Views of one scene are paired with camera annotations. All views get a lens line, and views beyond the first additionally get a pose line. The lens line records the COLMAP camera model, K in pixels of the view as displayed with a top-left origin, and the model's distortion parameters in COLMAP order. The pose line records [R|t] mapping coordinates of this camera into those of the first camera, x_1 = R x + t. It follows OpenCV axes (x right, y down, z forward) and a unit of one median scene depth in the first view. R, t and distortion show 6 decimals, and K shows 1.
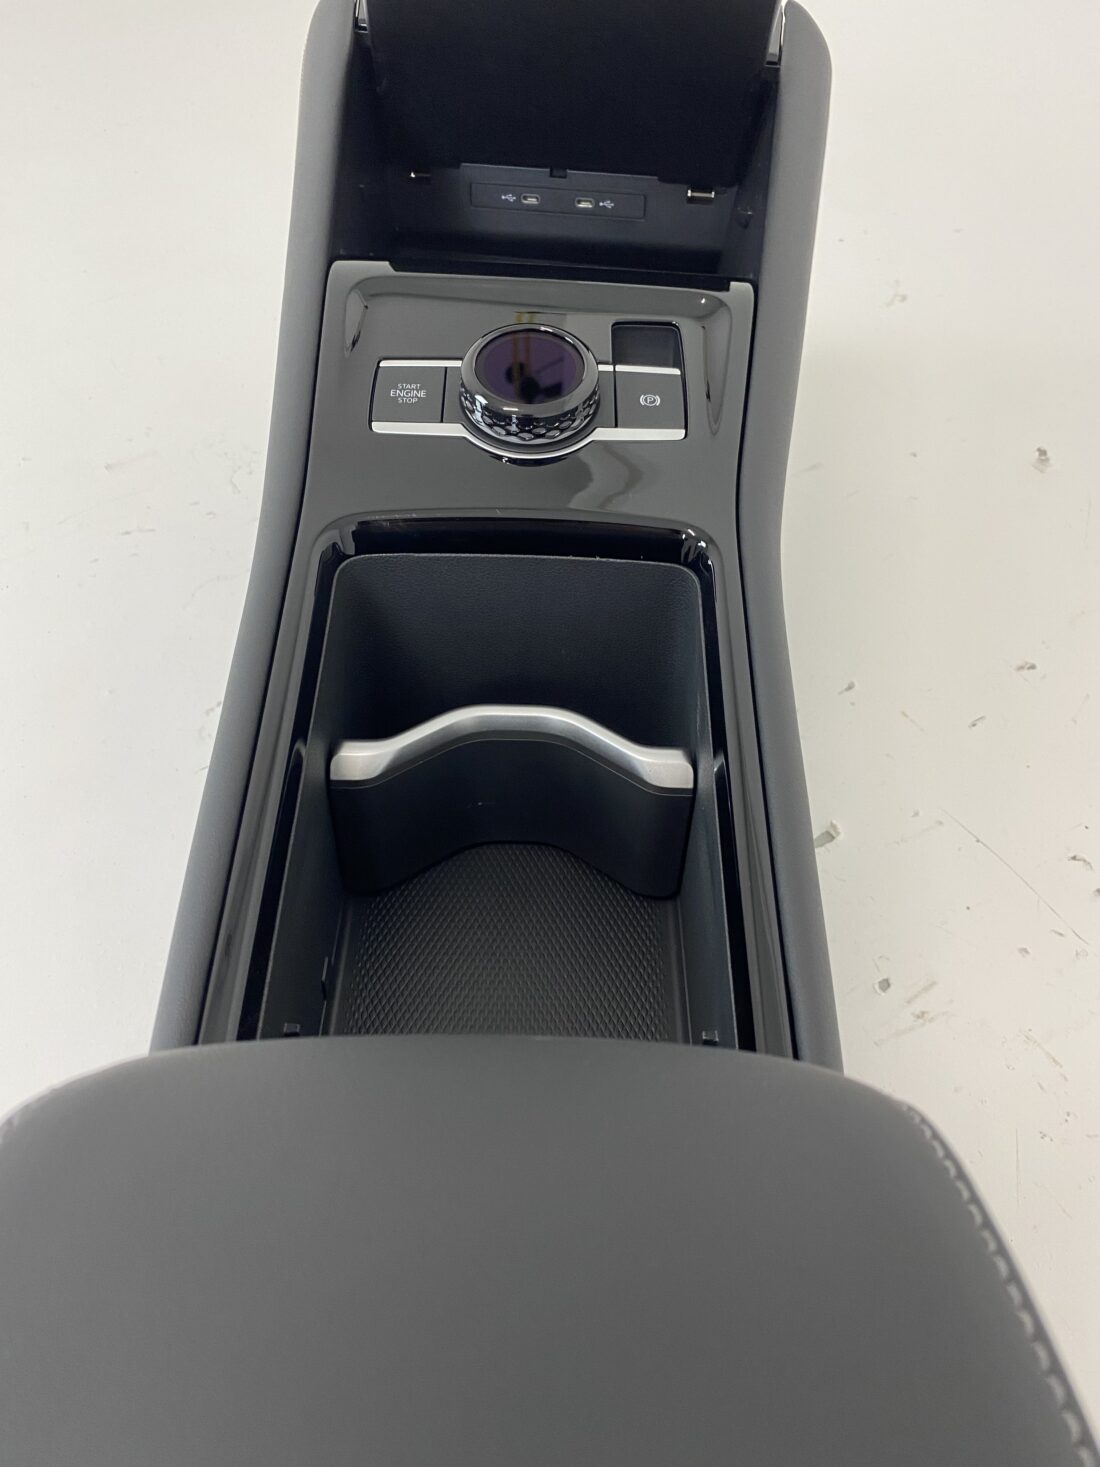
lens RADIAL K [[1130.8, 0, 554.4], [0, 1130.8, 731.7], [0, 0, 1]] dist [0.012061, -0.031932]
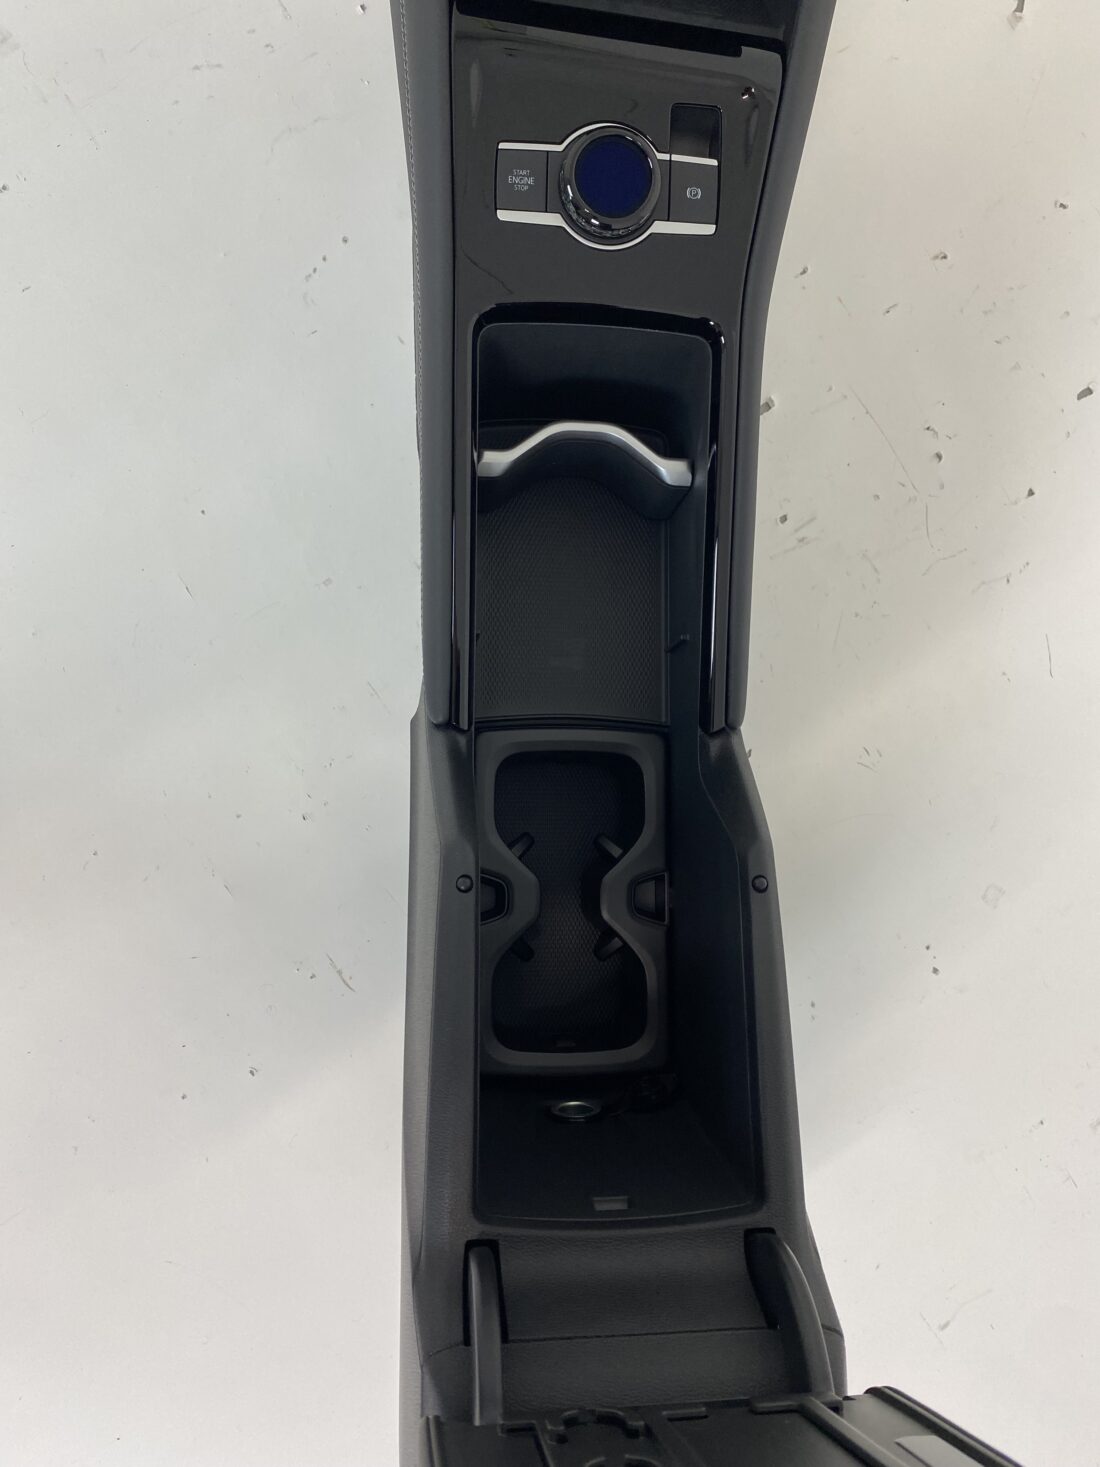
lens RADIAL K [[1130.8, 0, 545.3], [0, 1130.8, 733.9], [0, 0, 1]] dist [0.012061, -0.031932]
pose [[0.996593, 0.007217, 0.082157, -0.204583], [-0.056800, 0.782318, 0.620284, -0.616548], [-0.059796, -0.622837, 0.780063, -0.485287]]
